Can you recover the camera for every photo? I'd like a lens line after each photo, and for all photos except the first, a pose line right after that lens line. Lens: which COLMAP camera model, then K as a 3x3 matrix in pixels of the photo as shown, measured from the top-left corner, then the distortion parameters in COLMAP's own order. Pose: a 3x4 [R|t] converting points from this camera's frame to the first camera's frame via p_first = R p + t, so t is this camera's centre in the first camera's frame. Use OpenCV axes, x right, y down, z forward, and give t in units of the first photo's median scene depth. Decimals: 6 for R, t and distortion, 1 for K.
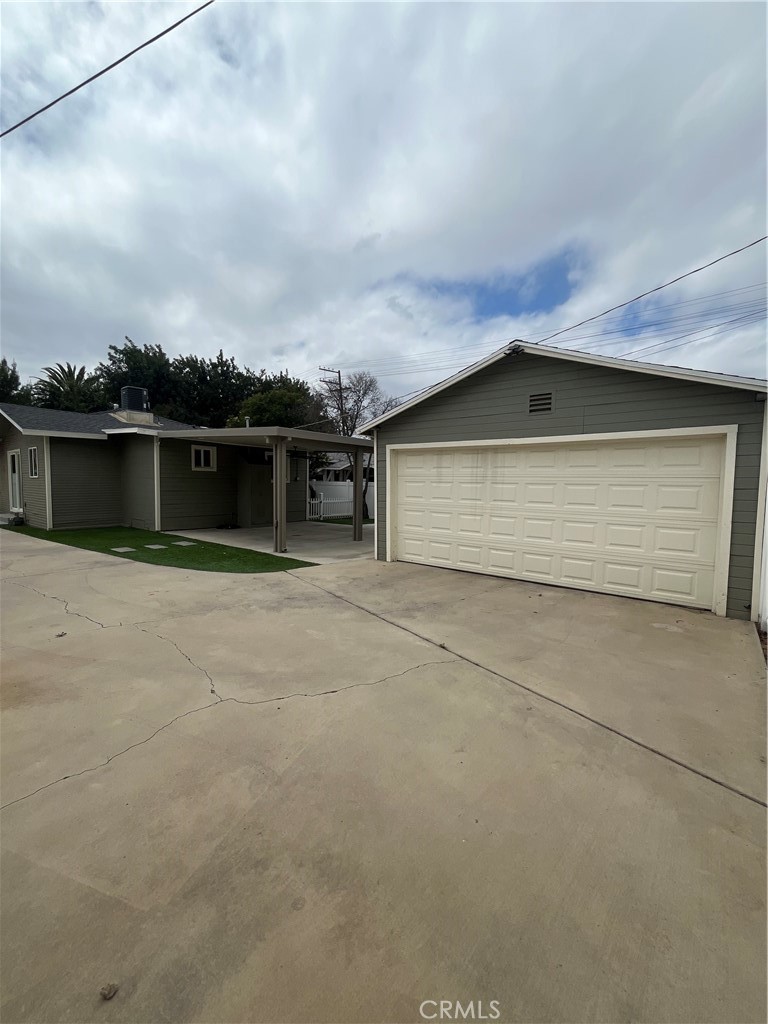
lens RADIAL K [[416.5, 0, 384.0], [0, 416.5, 512.0], [0, 0, 1]] dist [-0.000612, -0.000196]
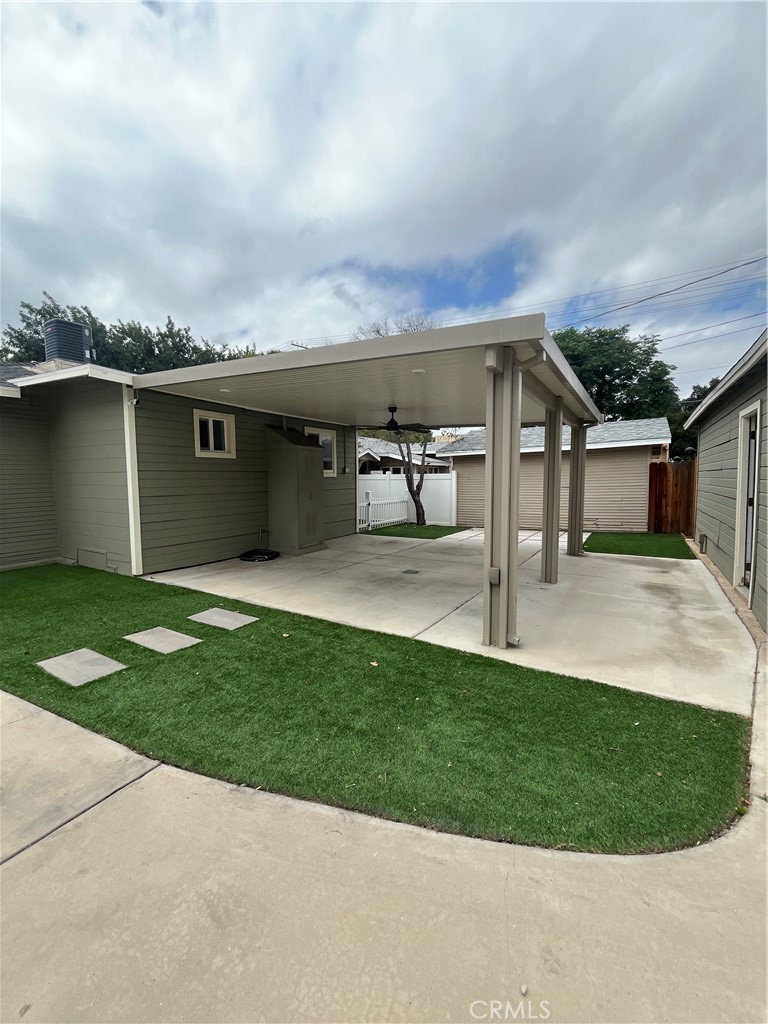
lens RADIAL K [[414.6, 0, 383.4], [0, 414.6, 516.0], [0, 0, 1]] dist [0.000887, 0.000554]
pose [[0.992447, -0.031378, 0.118594, -0.084357], [0.028326, 0.999225, 0.027334, -0.009057], [-0.119360, -0.023769, 0.992566, 0.128482]]
